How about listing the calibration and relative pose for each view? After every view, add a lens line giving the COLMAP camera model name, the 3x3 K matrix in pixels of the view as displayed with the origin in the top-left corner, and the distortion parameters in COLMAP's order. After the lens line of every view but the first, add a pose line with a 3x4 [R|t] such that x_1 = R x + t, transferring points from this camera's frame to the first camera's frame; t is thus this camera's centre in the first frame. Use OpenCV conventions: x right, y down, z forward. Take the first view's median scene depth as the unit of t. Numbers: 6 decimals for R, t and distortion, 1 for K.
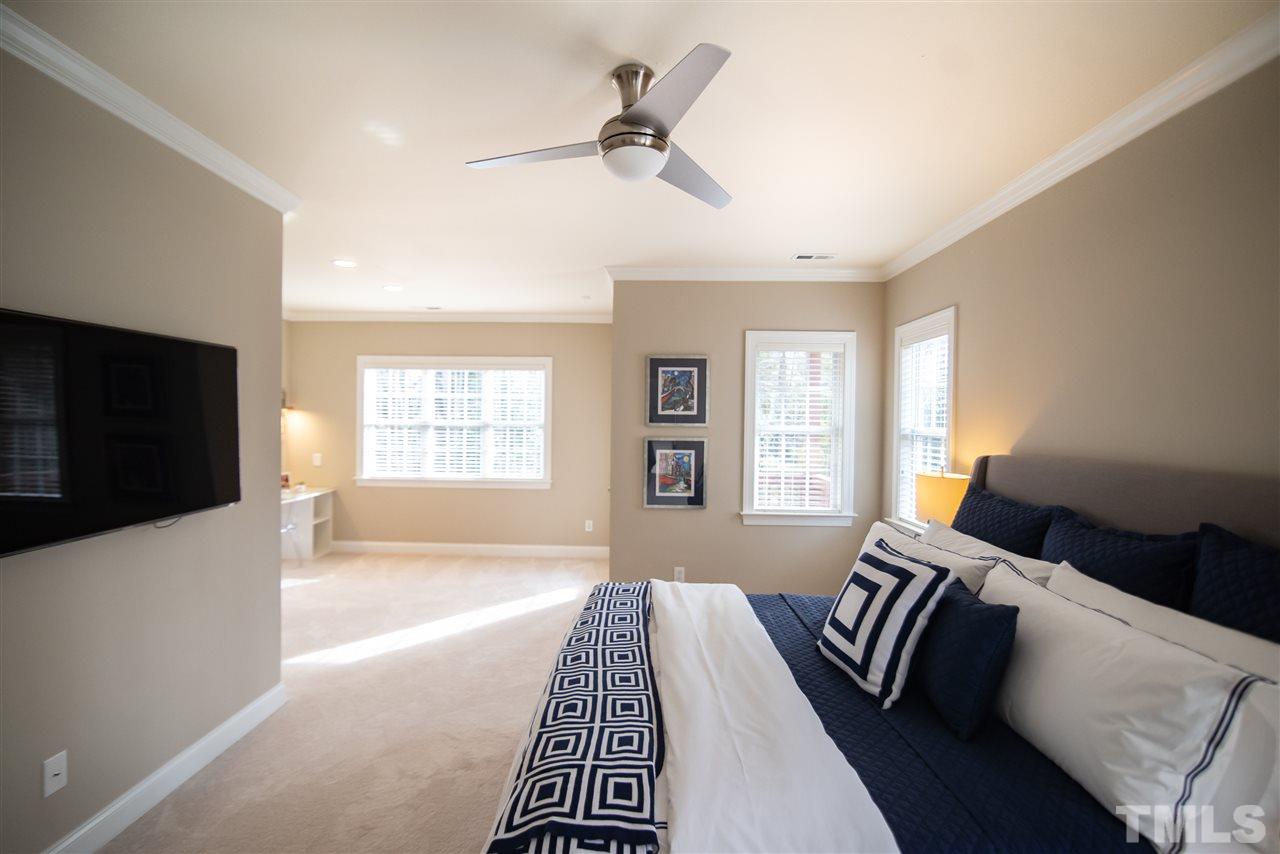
lens RADIAL K [[586.8, 0, 632.0], [0, 586.8, 431.4], [0, 0, 1]] dist [-0.013883, -0.000090]
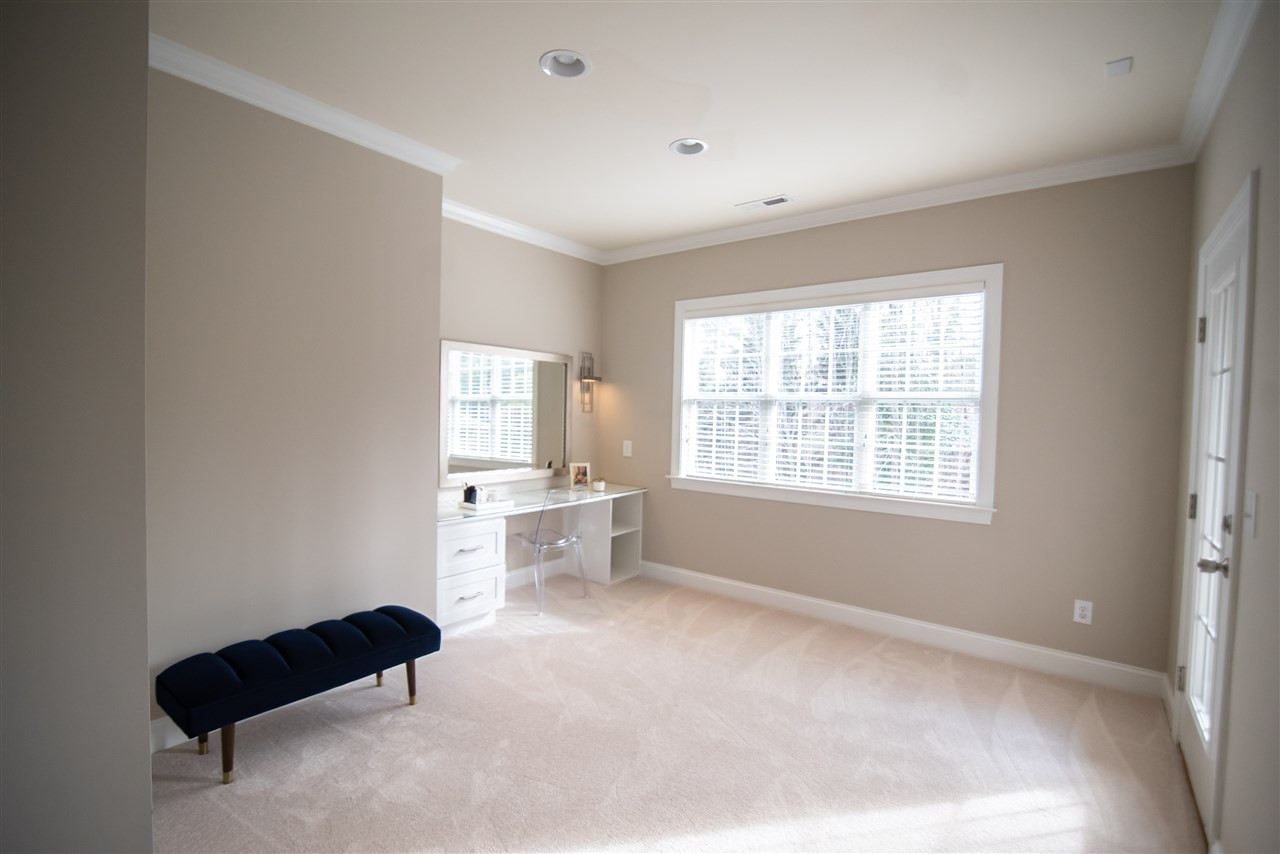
lens RADIAL K [[586.8, 0, 632.0], [0, 586.8, 431.4], [0, 0, 1]] dist [-0.013883, -0.000090]
pose [[0.795403, 0.024624, -0.605580, -0.083497], [-0.020536, 0.999696, 0.013676, 0.016855], [0.605733, 0.001559, 0.795667, 0.412714]]
